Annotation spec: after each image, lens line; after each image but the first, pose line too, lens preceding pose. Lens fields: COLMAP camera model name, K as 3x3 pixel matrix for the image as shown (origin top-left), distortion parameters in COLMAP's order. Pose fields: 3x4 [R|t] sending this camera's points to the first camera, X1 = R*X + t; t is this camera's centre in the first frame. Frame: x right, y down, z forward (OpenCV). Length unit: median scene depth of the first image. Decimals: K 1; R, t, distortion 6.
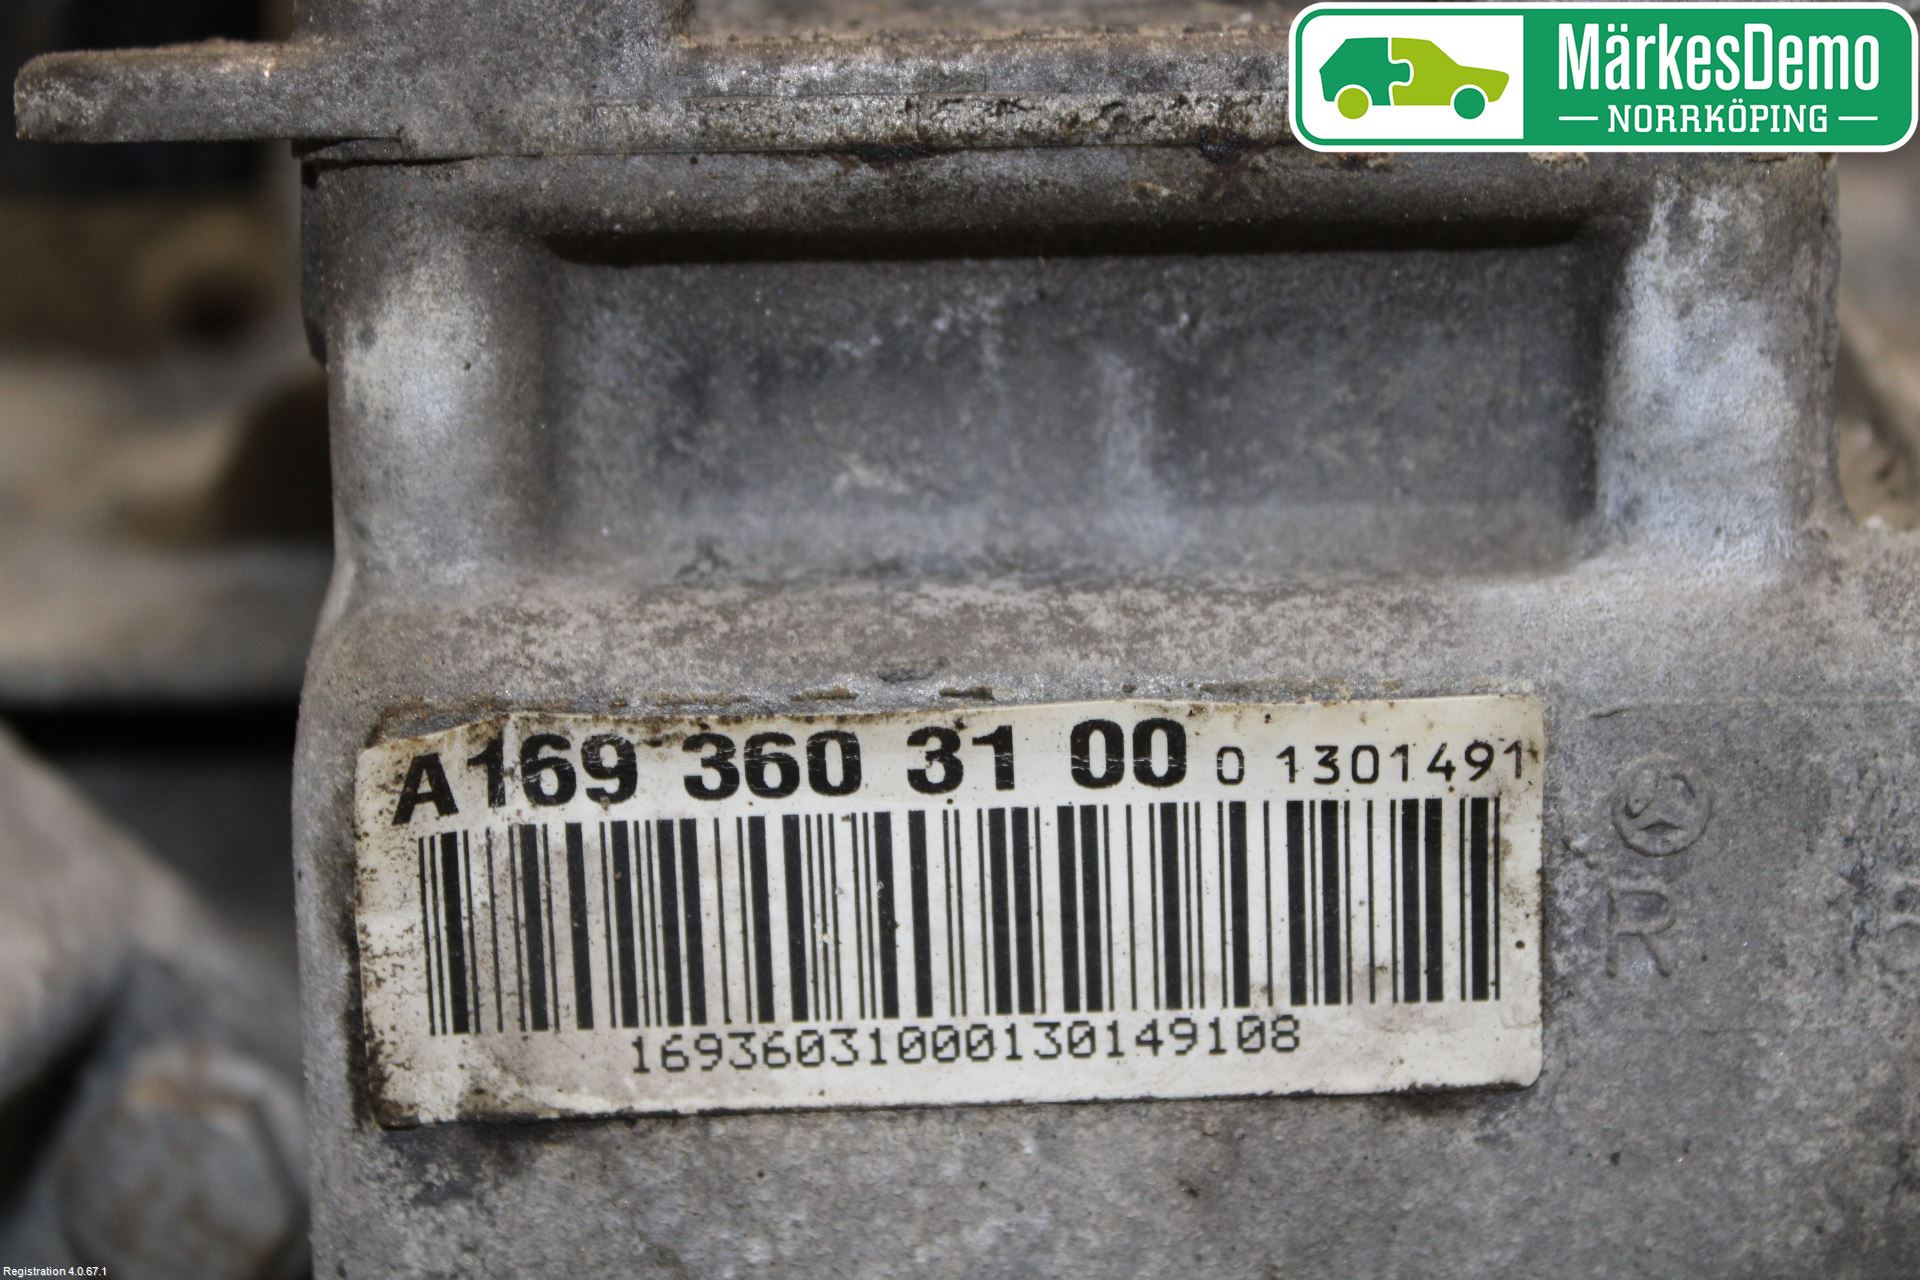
lens RADIAL K [[4020.9, 0, 959.2], [0, 4020.9, 639.3], [0, 0, 1]] dist [-0.058880, 0.000000]
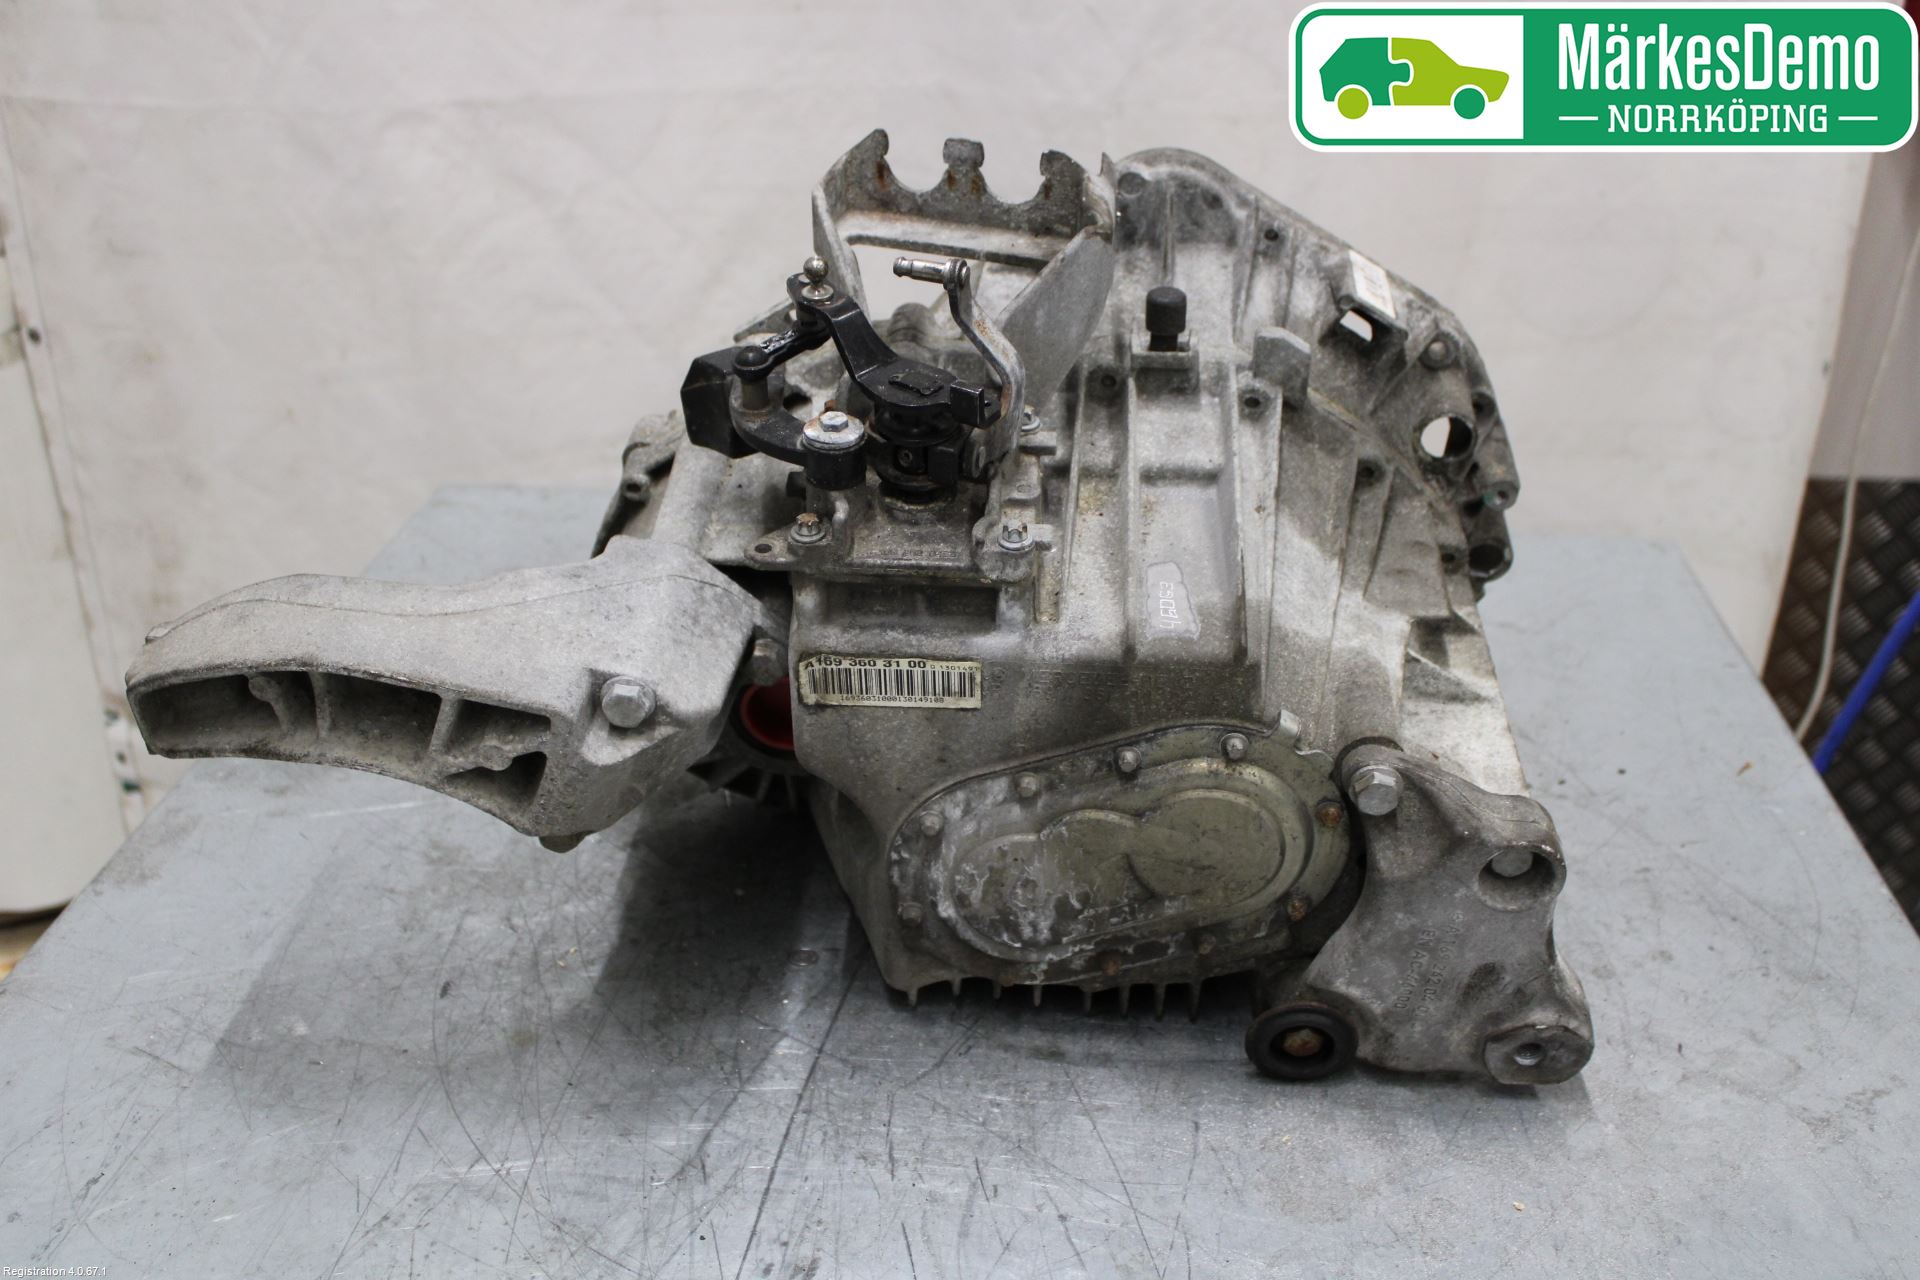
lens RADIAL K [[2009.7, 0, 958.6], [0, 2009.7, 641.7], [0, 0, 1]] dist [-0.061810, 0.000000]
pose [[0.998676, 0.041934, -0.029782, 0.201421], [-0.024130, 0.893346, 0.448721, -1.442882], [0.045423, -0.447408, 0.893176, -1.854699]]
